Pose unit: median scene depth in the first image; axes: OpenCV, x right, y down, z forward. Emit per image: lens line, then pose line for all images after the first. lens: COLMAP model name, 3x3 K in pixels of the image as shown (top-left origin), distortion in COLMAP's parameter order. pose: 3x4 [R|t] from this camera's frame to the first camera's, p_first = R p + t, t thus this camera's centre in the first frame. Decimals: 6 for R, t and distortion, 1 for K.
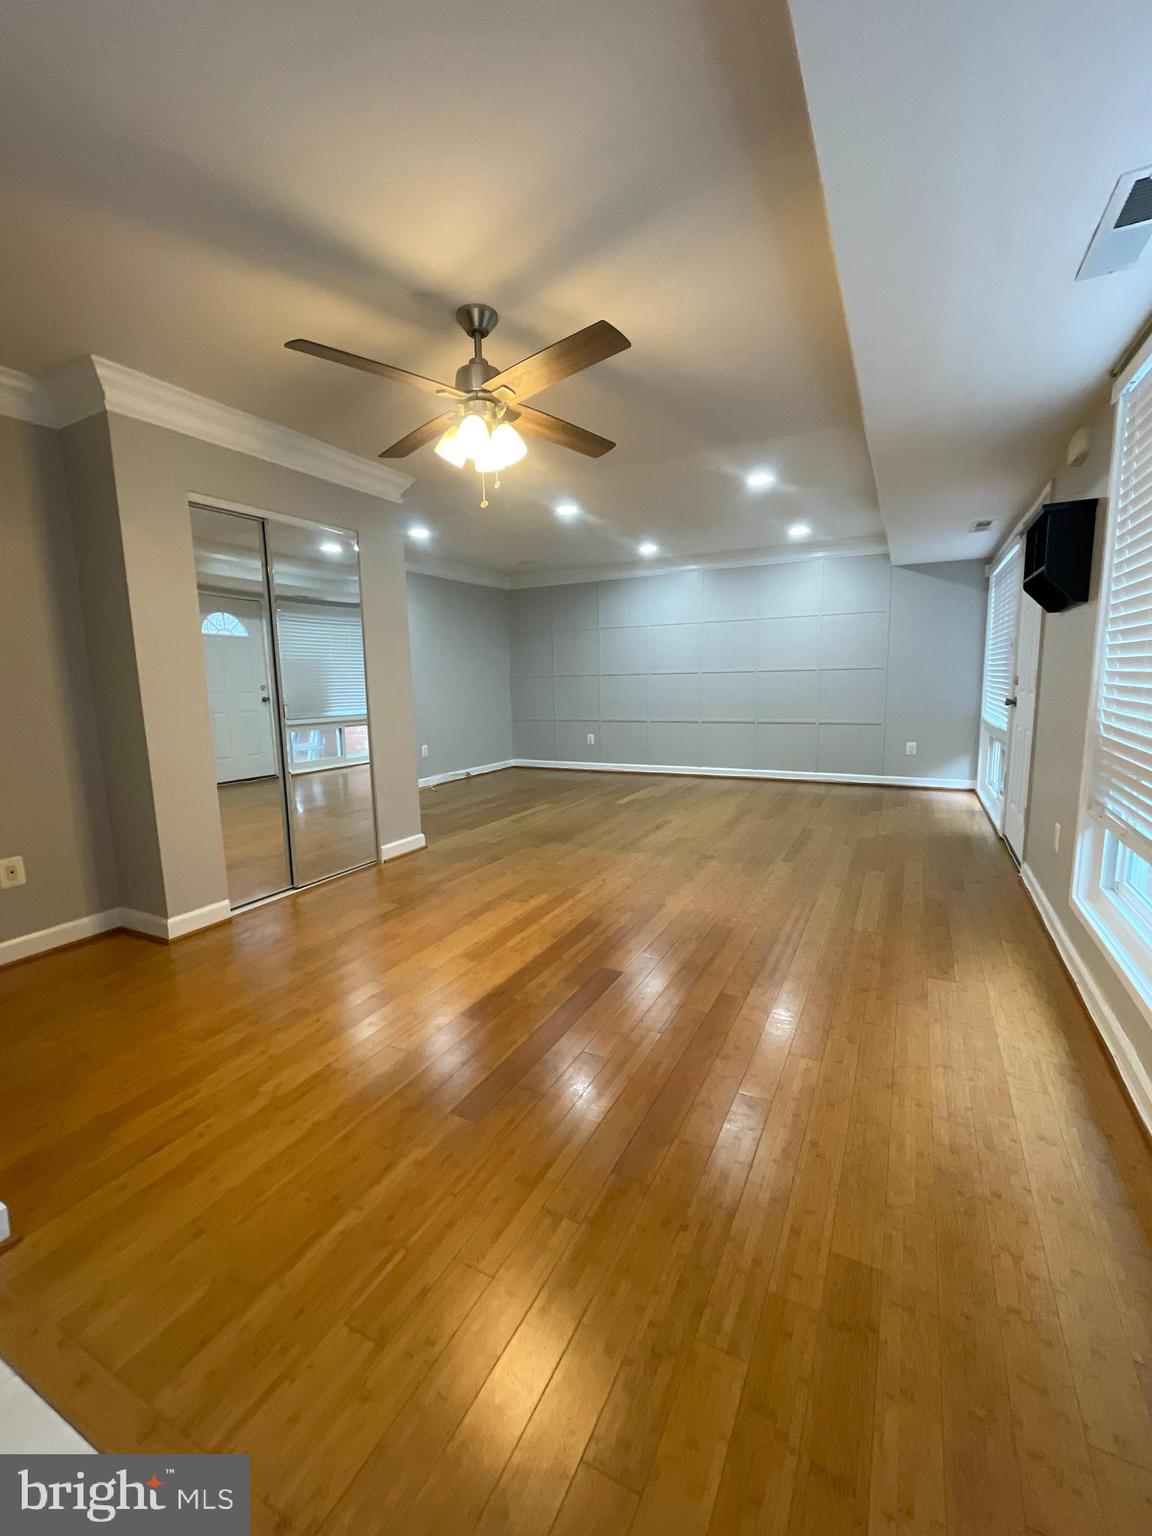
lens RADIAL K [[644.2, 0, 577.1], [0, 644.2, 768.1], [0, 0, 1]] dist [-0.001158, -0.000004]
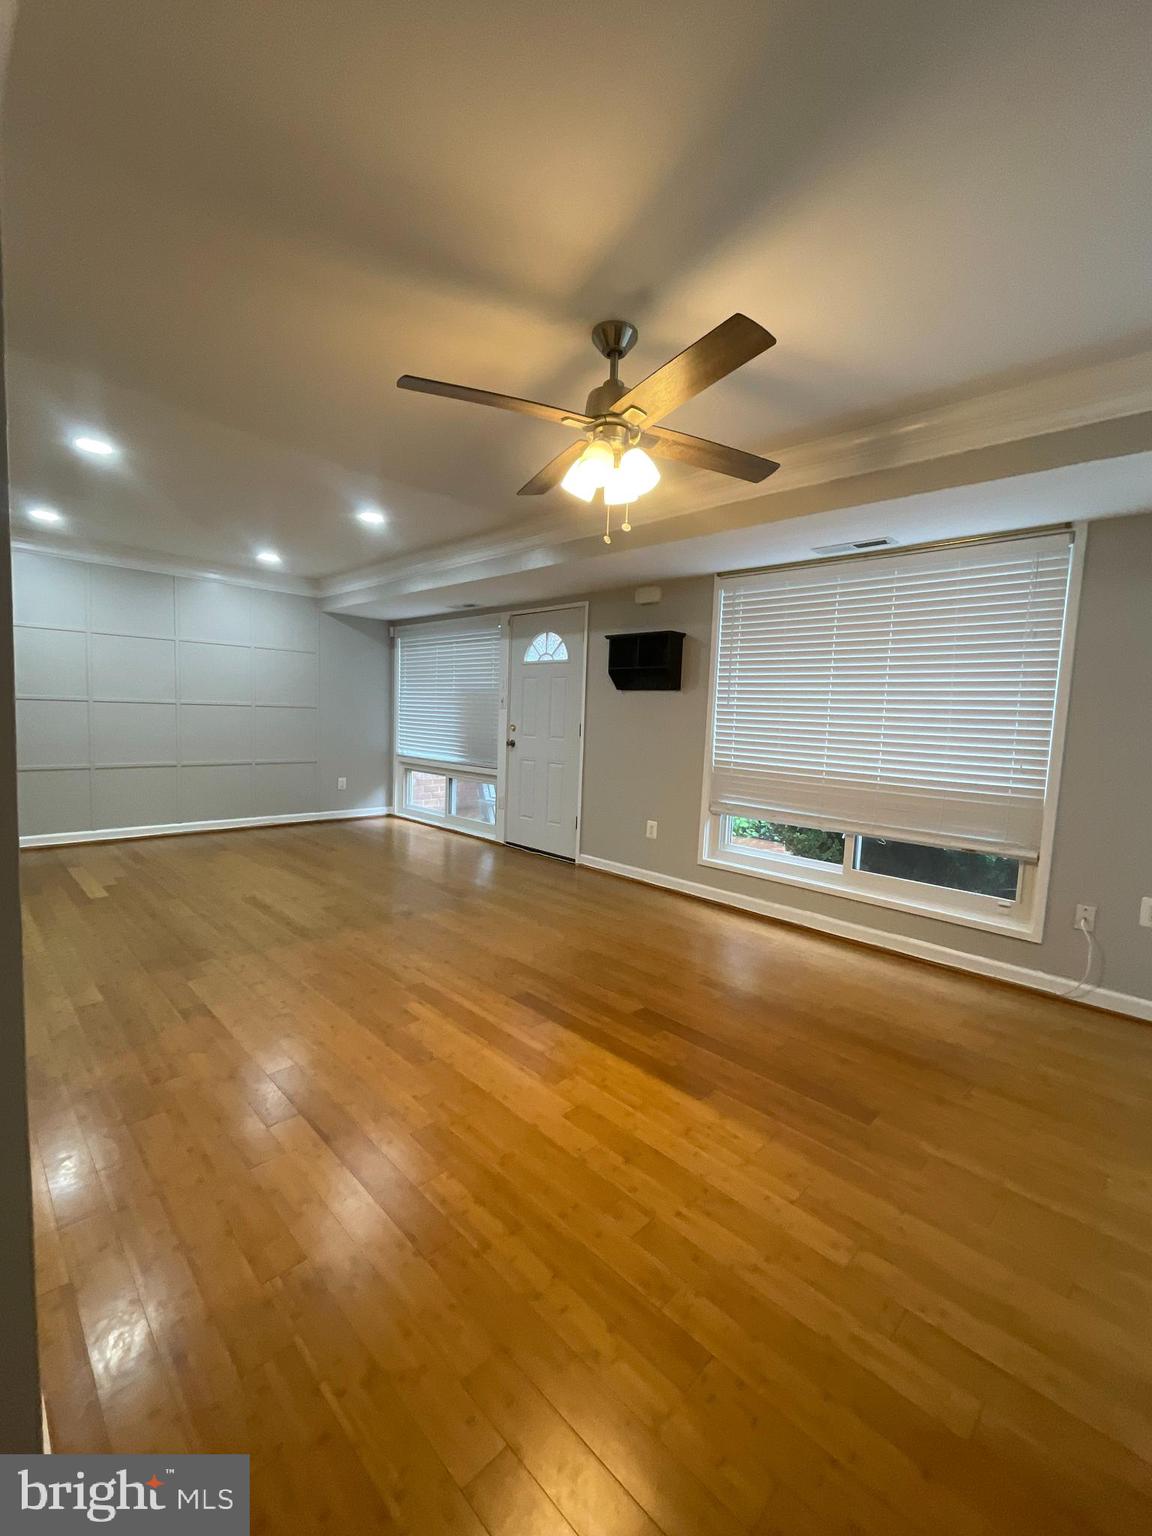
lens RADIAL K [[644.2, 0, 577.1], [0, 644.2, 768.1], [0, 0, 1]] dist [-0.001158, -0.000004]
pose [[0.301160, -0.047725, 0.952379, -0.742270], [0.088843, 0.995807, 0.021807, -0.086196], [-0.949426, 0.078045, 0.304137, 0.577958]]
